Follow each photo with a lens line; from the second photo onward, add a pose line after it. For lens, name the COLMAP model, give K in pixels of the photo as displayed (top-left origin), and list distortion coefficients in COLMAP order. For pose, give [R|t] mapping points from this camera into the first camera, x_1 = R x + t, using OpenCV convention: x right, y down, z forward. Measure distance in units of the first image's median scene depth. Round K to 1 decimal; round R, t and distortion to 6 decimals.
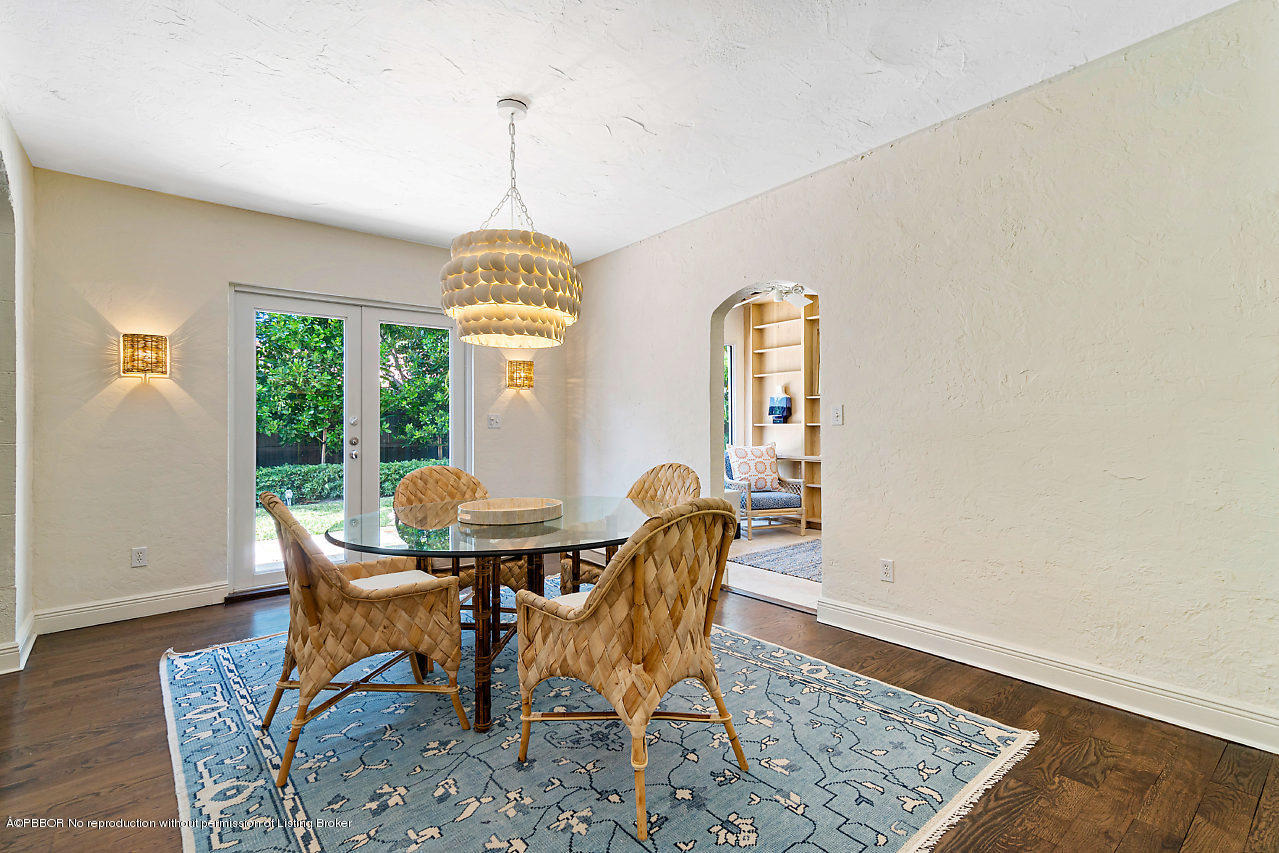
lens RADIAL K [[653.8, 0, 639.5], [0, 653.8, 426.5], [0, 0, 1]] dist [-0.002536, 0.000127]
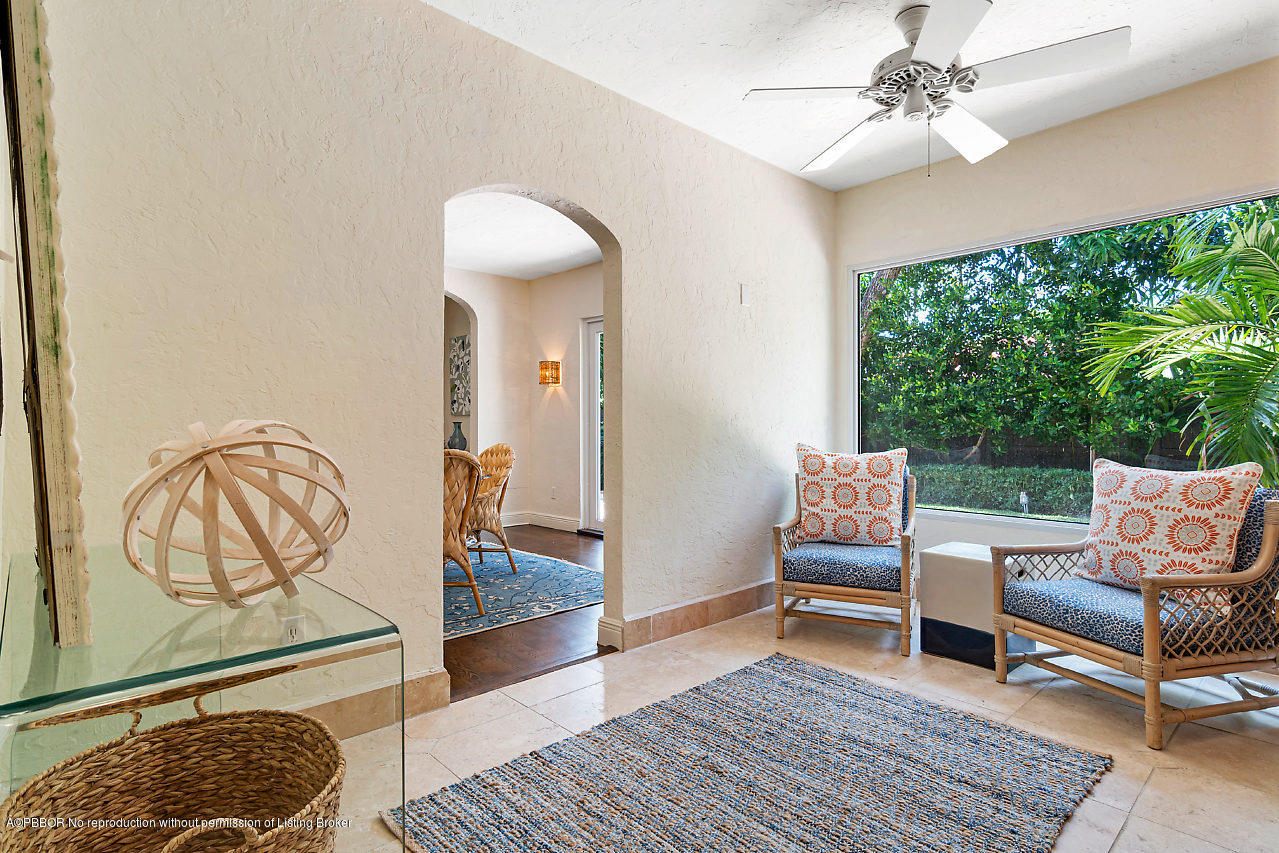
lens RADIAL K [[653.8, 0, 639.5], [0, 653.8, 426.5], [0, 0, 1]] dist [-0.002536, 0.000127]
pose [[0.078684, 0.010251, -0.996847, 0.910336], [-0.018916, 0.999782, 0.008788, 0.008111], [0.996720, 0.018165, 0.078860, 1.054513]]
